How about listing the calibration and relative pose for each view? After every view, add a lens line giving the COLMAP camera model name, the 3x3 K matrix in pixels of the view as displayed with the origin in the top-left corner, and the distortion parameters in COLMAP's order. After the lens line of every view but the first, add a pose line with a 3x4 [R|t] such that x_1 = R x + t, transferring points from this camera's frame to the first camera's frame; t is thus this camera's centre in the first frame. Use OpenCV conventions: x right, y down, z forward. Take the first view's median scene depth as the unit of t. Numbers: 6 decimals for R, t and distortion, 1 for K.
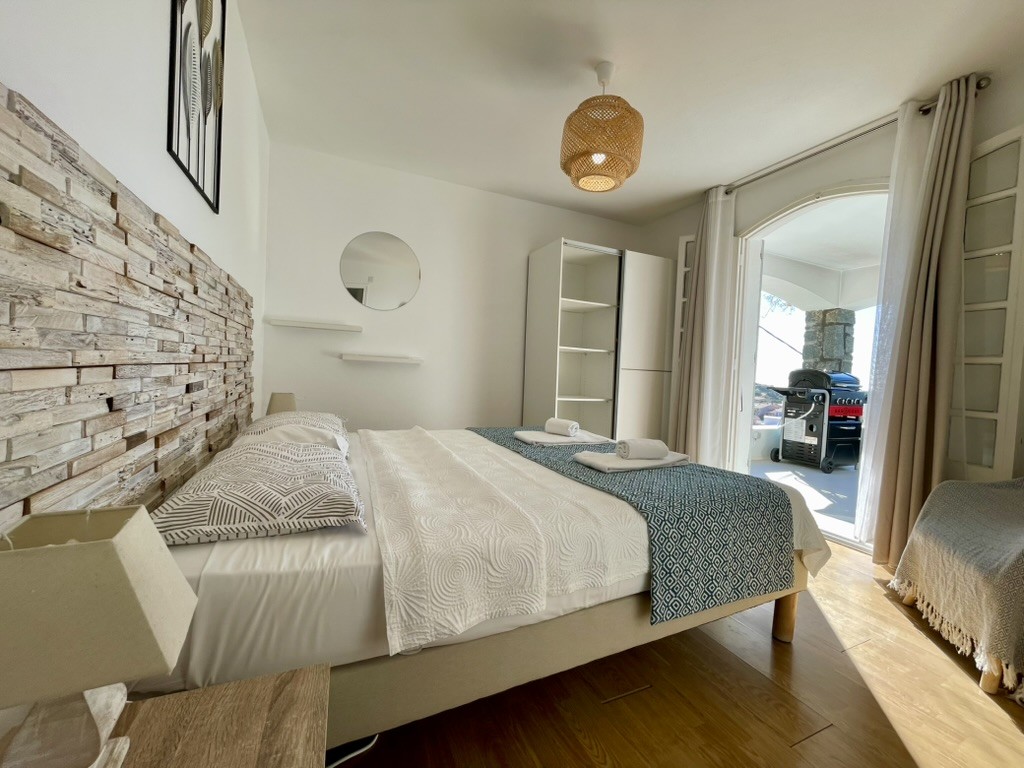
lens RADIAL K [[413.8, 0, 513.7], [0, 413.8, 376.7], [0, 0, 1]] dist [-0.000429, -0.000472]
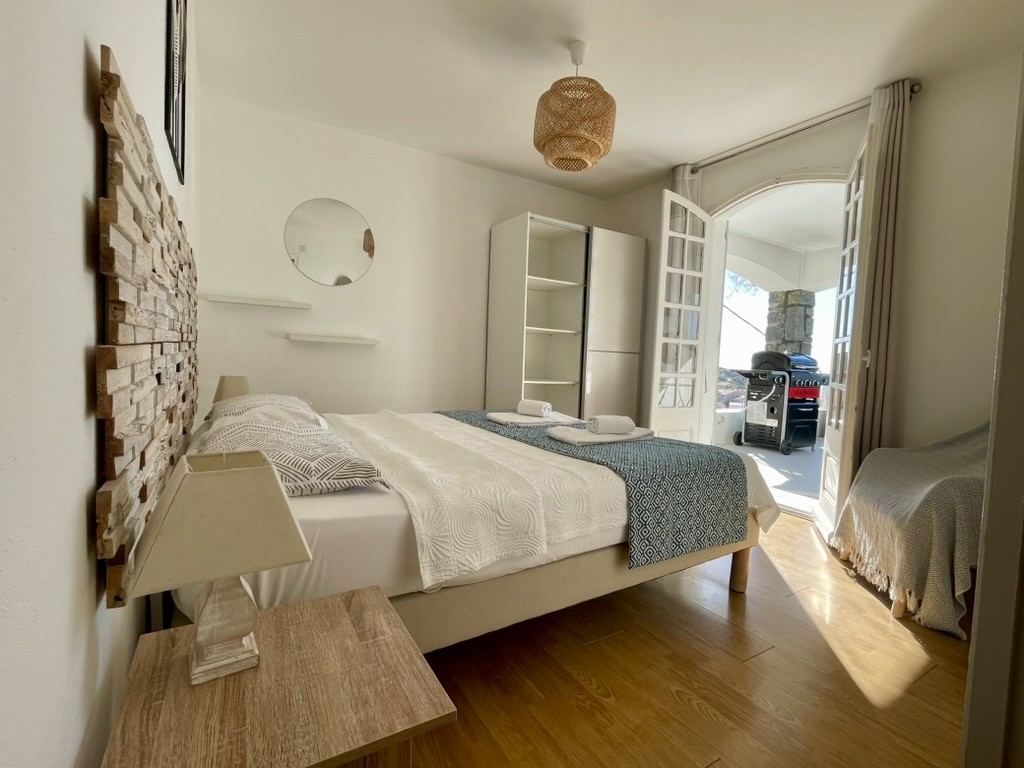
lens RADIAL K [[474.6, 0, 512.1], [0, 474.6, 372.8], [0, 0, 1]] dist [-0.009653, 0.000308]
pose [[0.993571, -0.005770, 0.113064, -0.110462], [0.003031, 0.999698, 0.024378, 0.015508], [-0.113171, -0.023878, 0.993289, -0.209114]]
